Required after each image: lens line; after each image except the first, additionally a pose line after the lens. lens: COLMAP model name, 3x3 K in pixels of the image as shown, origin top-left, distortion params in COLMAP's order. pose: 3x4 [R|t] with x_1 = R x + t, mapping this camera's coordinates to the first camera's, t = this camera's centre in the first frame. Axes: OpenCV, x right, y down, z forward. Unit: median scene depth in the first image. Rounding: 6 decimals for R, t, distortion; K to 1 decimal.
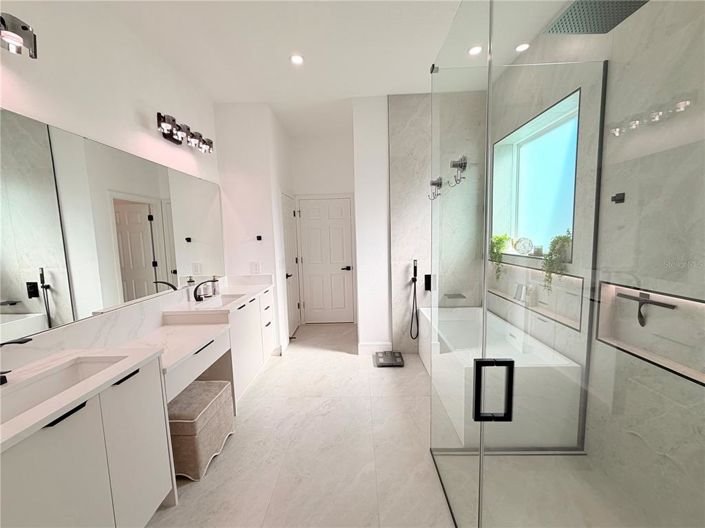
lens RADIAL K [[282.8, 0, 352.9], [0, 282.8, 264.7], [0, 0, 1]] dist [0.001553, 0.000065]
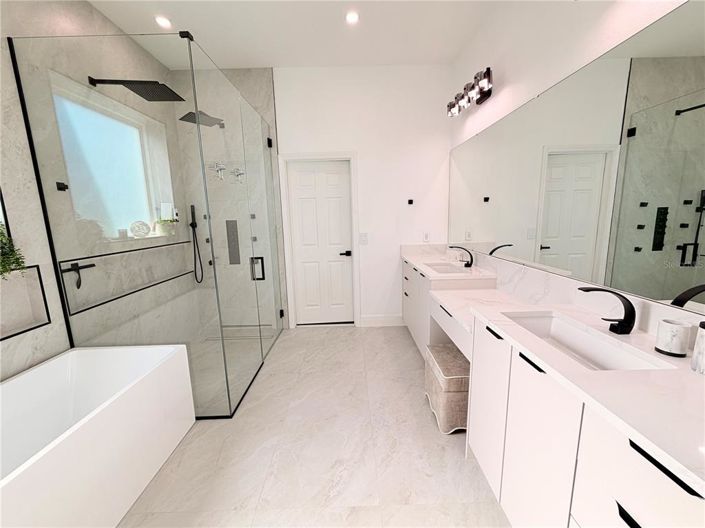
lens RADIAL K [[282.8, 0, 354.0], [0, 282.8, 263.3], [0, 0, 1]] dist [0.001553, 0.000065]
pose [[-0.997851, 0.057733, -0.030990, -0.177873], [0.047287, 0.961879, 0.269356, -0.155307], [0.045360, 0.267312, -0.962542, 1.889500]]
